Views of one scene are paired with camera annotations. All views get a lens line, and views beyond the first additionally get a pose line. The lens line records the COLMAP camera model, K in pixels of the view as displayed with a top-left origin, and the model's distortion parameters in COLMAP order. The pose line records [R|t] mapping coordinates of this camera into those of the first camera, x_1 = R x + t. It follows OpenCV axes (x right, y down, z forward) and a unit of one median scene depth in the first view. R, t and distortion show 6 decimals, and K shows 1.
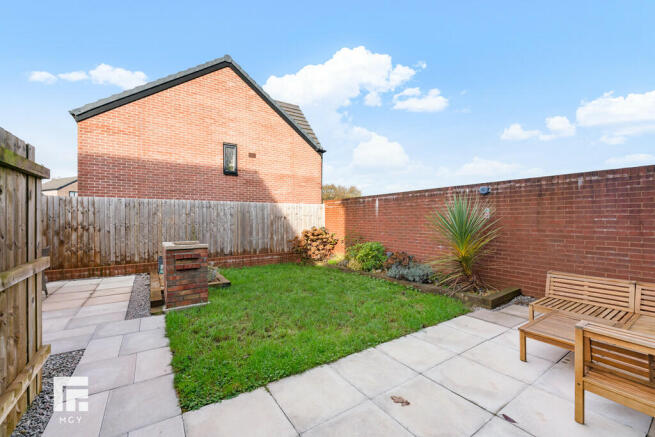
lens RADIAL K [[268.7, 0, 327.2], [0, 268.7, 215.7], [0, 0, 1]] dist [0.002232, -0.001770]
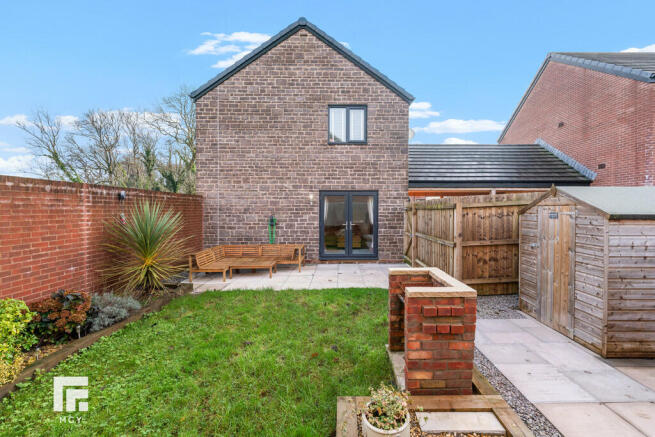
lens RADIAL K [[285.9, 0, 341.3], [0, 285.9, 211.4], [0, 0, 1]] dist [0.000060, -0.000437]
pose [[-0.847390, 0.023146, 0.530466, -0.479264], [0.024558, 0.999689, -0.004391, -0.009063], [-0.530402, 0.009306, -0.847695, 1.120257]]
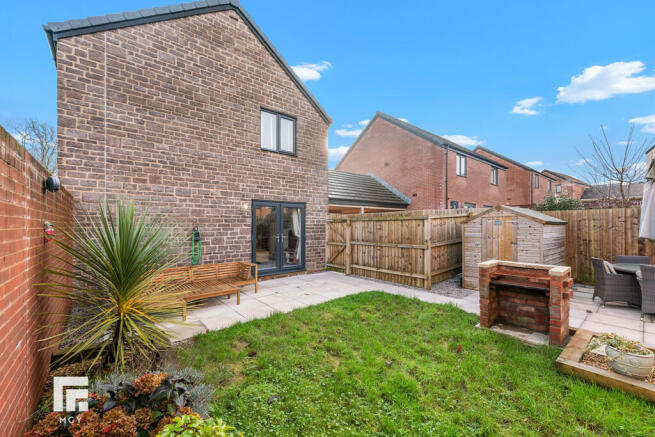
lens RADIAL K [[268.7, 0, 336.1], [0, 268.7, 225.1], [0, 0, 1]] dist [0.002232, -0.001770]
pose [[-0.990975, 0.029045, -0.130865, 0.087327], [0.028571, 0.999577, 0.005503, -0.005915], [0.130970, 0.001715, -0.991385, 1.193817]]
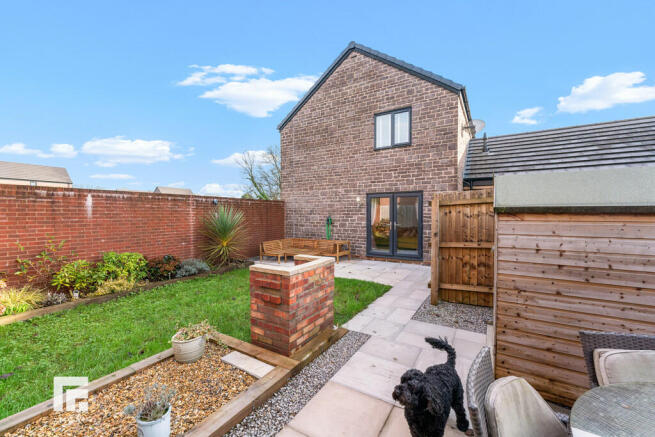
lens RADIAL K [[268.7, 0, 323.8], [0, 268.7, 218.2], [0, 0, 1]] dist [0.002232, -0.001770]
pose [[-0.422459, 0.013590, 0.906280, -0.831571], [0.016093, 0.999842, -0.007491, 0.018087], [-0.906239, 0.011420, -0.422611, 0.841398]]
